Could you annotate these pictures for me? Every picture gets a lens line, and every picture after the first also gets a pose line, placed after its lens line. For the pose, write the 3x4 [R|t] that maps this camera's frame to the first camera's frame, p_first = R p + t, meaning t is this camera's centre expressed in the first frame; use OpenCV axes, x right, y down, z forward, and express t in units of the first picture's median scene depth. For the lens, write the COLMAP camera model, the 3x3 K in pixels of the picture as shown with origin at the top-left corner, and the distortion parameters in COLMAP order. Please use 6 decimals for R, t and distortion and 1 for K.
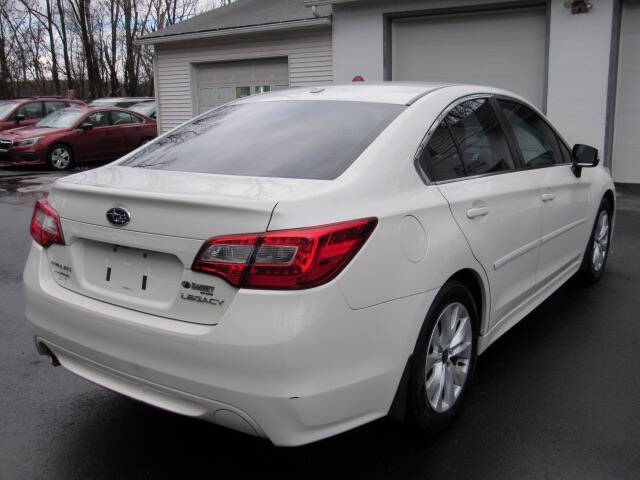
lens RADIAL K [[640.5, 0, 317.3], [0, 640.5, 260.8], [0, 0, 1]] dist [-0.084023, 0.060867]
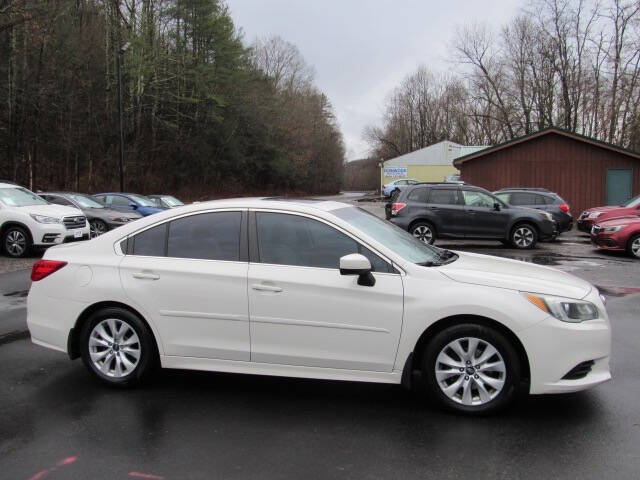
lens RADIAL K [[640.5, 0, 317.3], [0, 640.5, 260.8], [0, 0, 1]] dist [-0.084023, 0.060867]
pose [[0.360175, 0.110250, -0.926347, 0.437636], [-0.226335, 0.973650, 0.027877, -0.058525], [0.905012, 0.199624, 0.375638, 0.164017]]
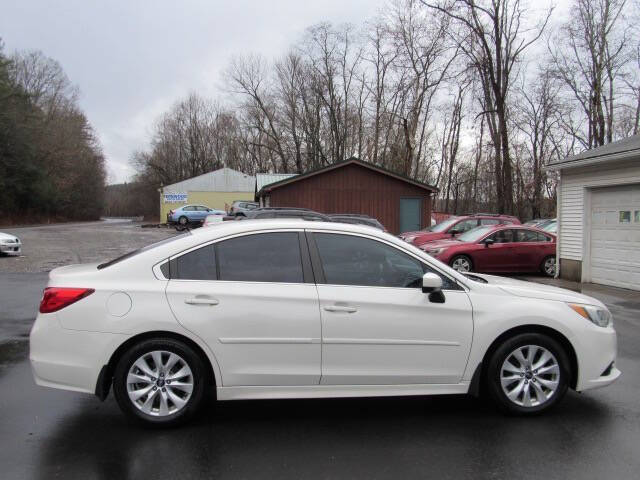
lens RADIAL K [[640.5, 0, 317.3], [0, 640.5, 260.8], [0, 0, 1]] dist [-0.084023, 0.060867]
pose [[0.668095, 0.065972, -0.741146, 0.351727], [-0.195897, 0.976517, -0.089665, -0.019368], [0.717826, 0.205092, 0.665329, 0.025640]]
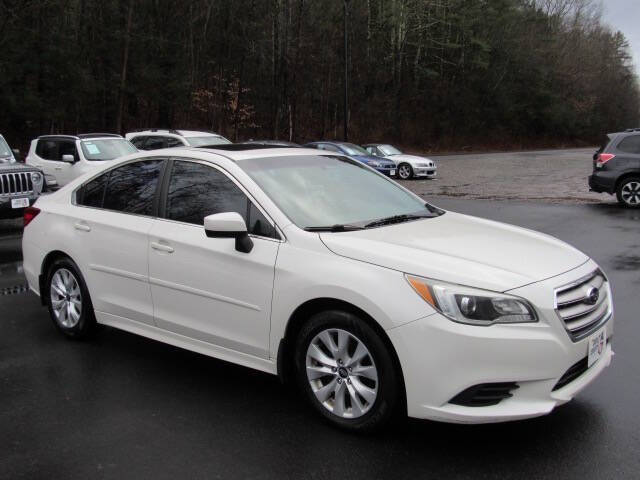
lens RADIAL K [[640.5, 0, 317.3], [0, 640.5, 260.8], [0, 0, 1]] dist [-0.084023, 0.060867]
pose [[-0.054626, 0.193042, -0.979669, 0.406059], [-0.231245, 0.952014, 0.200486, -0.102147], [0.971361, 0.237496, -0.007365, 0.353541]]
